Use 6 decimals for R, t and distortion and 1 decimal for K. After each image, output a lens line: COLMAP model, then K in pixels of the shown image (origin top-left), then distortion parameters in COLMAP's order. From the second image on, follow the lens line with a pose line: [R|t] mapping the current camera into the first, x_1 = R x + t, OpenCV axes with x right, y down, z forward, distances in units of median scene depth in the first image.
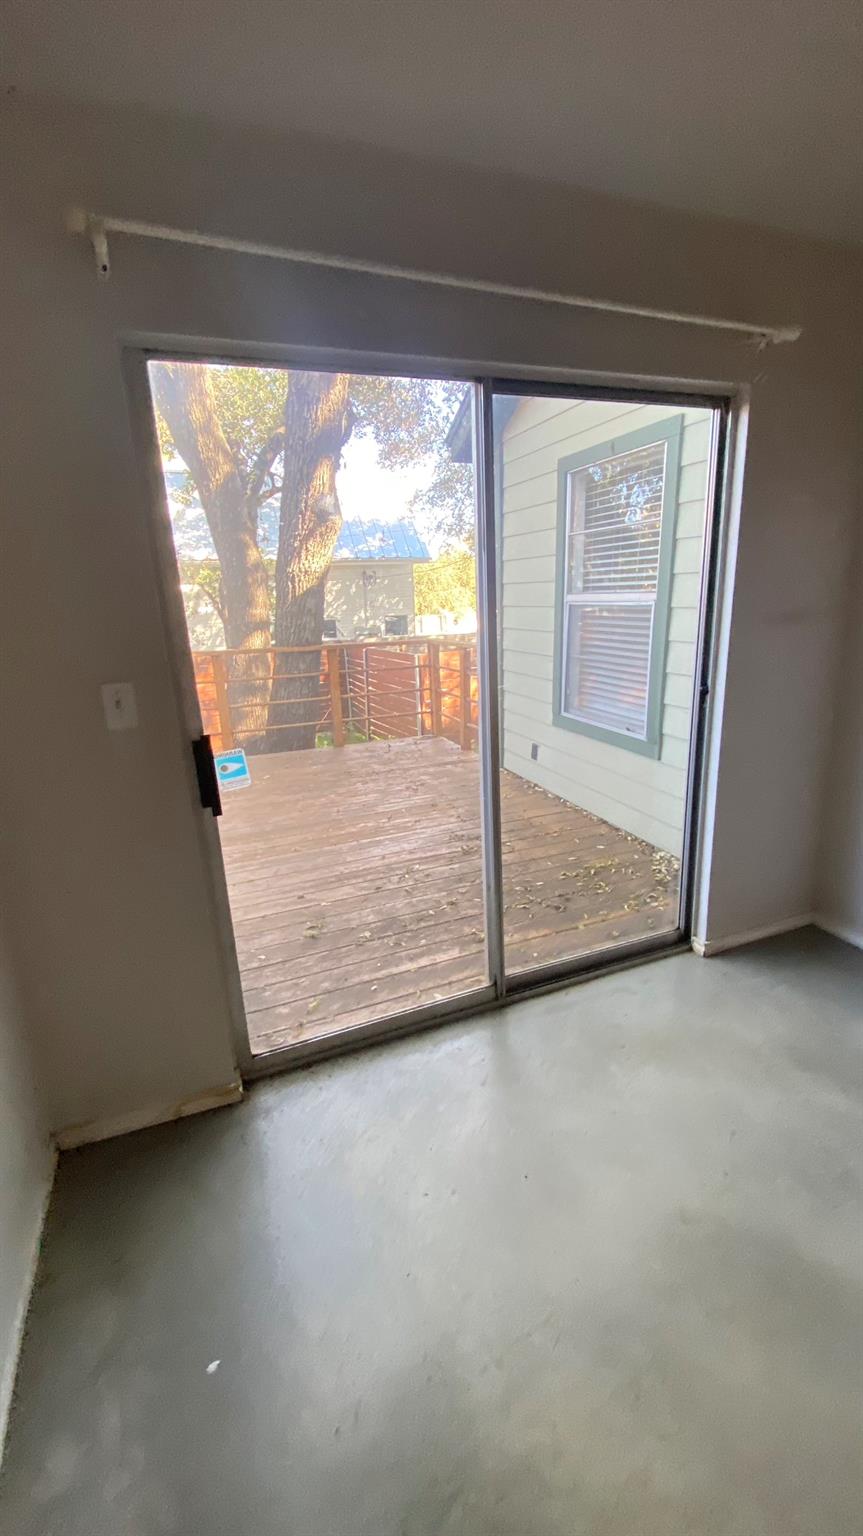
lens RADIAL K [[629.2, 0, 431.5], [0, 629.2, 768.0], [0, 0, 1]] dist [0.001072, -0.013177]
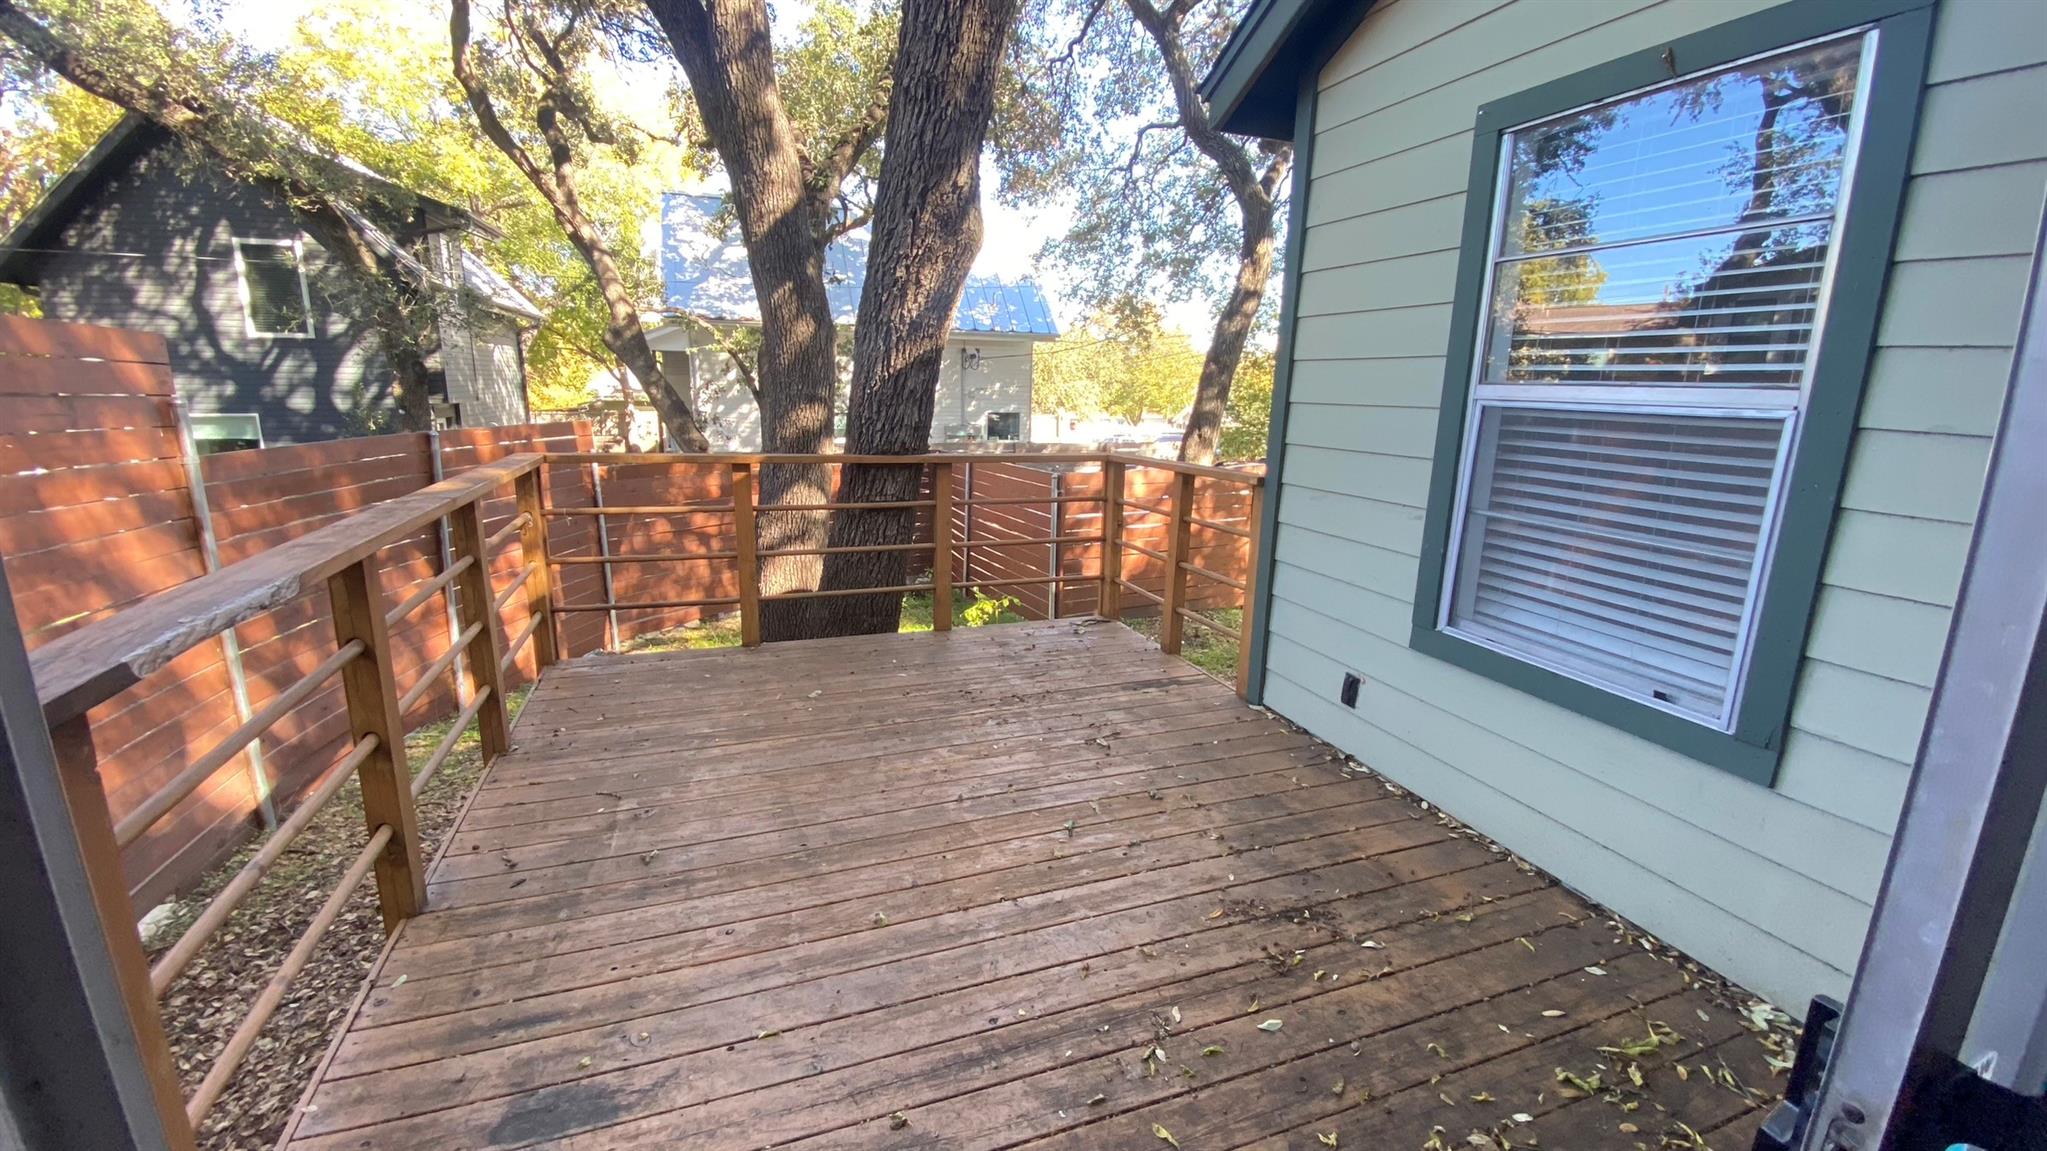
lens RADIAL K [[838.5, 0, 1023.5], [0, 838.5, 575.5], [0, 0, 1]] dist [0.001072, -0.013177]
pose [[0.998333, 0.057510, -0.004811, -0.102502], [-0.057677, 0.997146, -0.048719, -0.072247], [0.001996, 0.048915, 0.998801, 0.330509]]
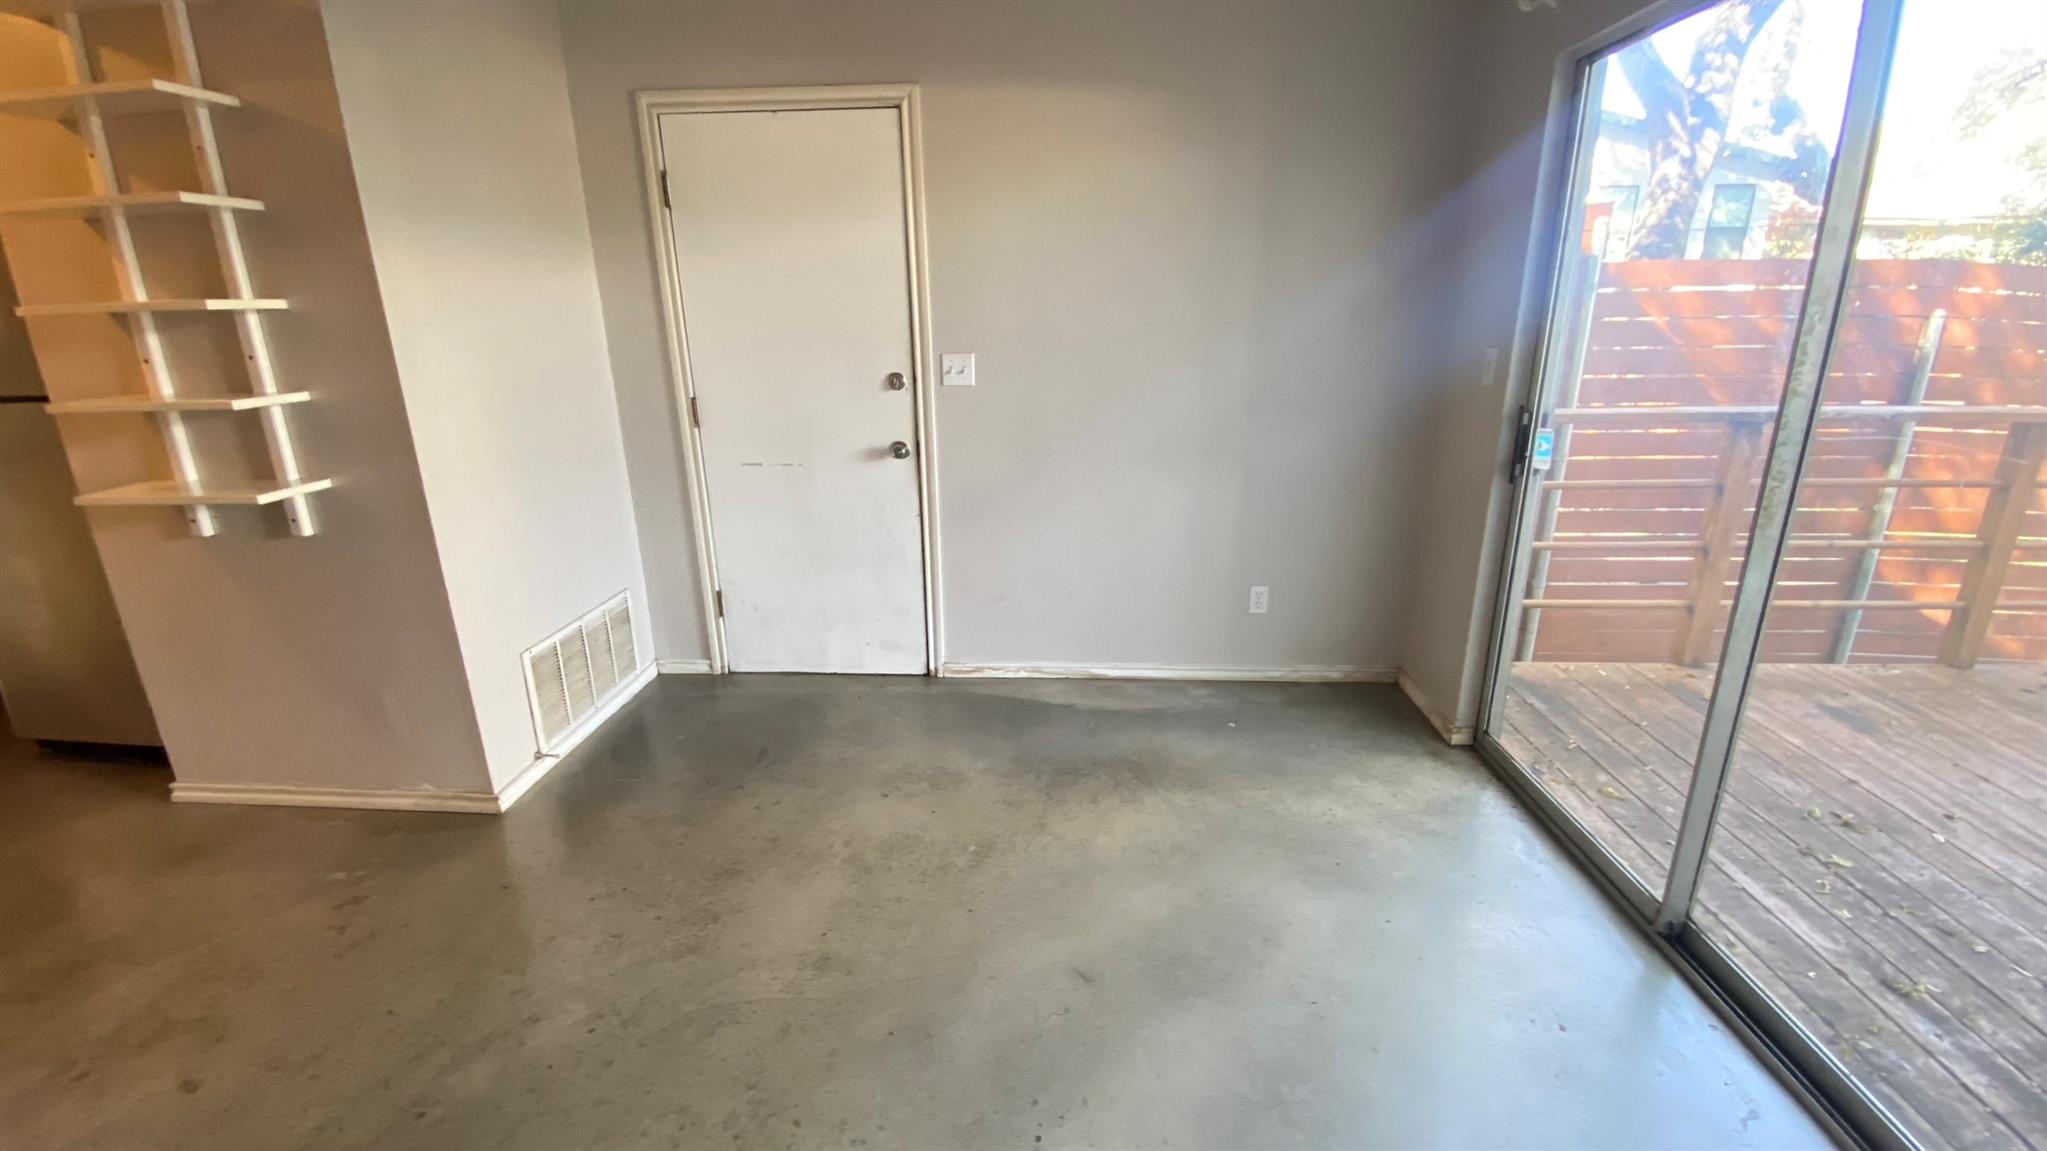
lens RADIAL K [[838.5, 0, 1023.5], [0, 838.5, 575.5], [0, 0, 1]] dist [0.001072, -0.013177]
pose [[-0.406887, 0.322389, -0.854698, 0.480413], [-0.221133, 0.873060, 0.434587, -0.084525], [0.886309, 0.365830, -0.283946, 0.267656]]
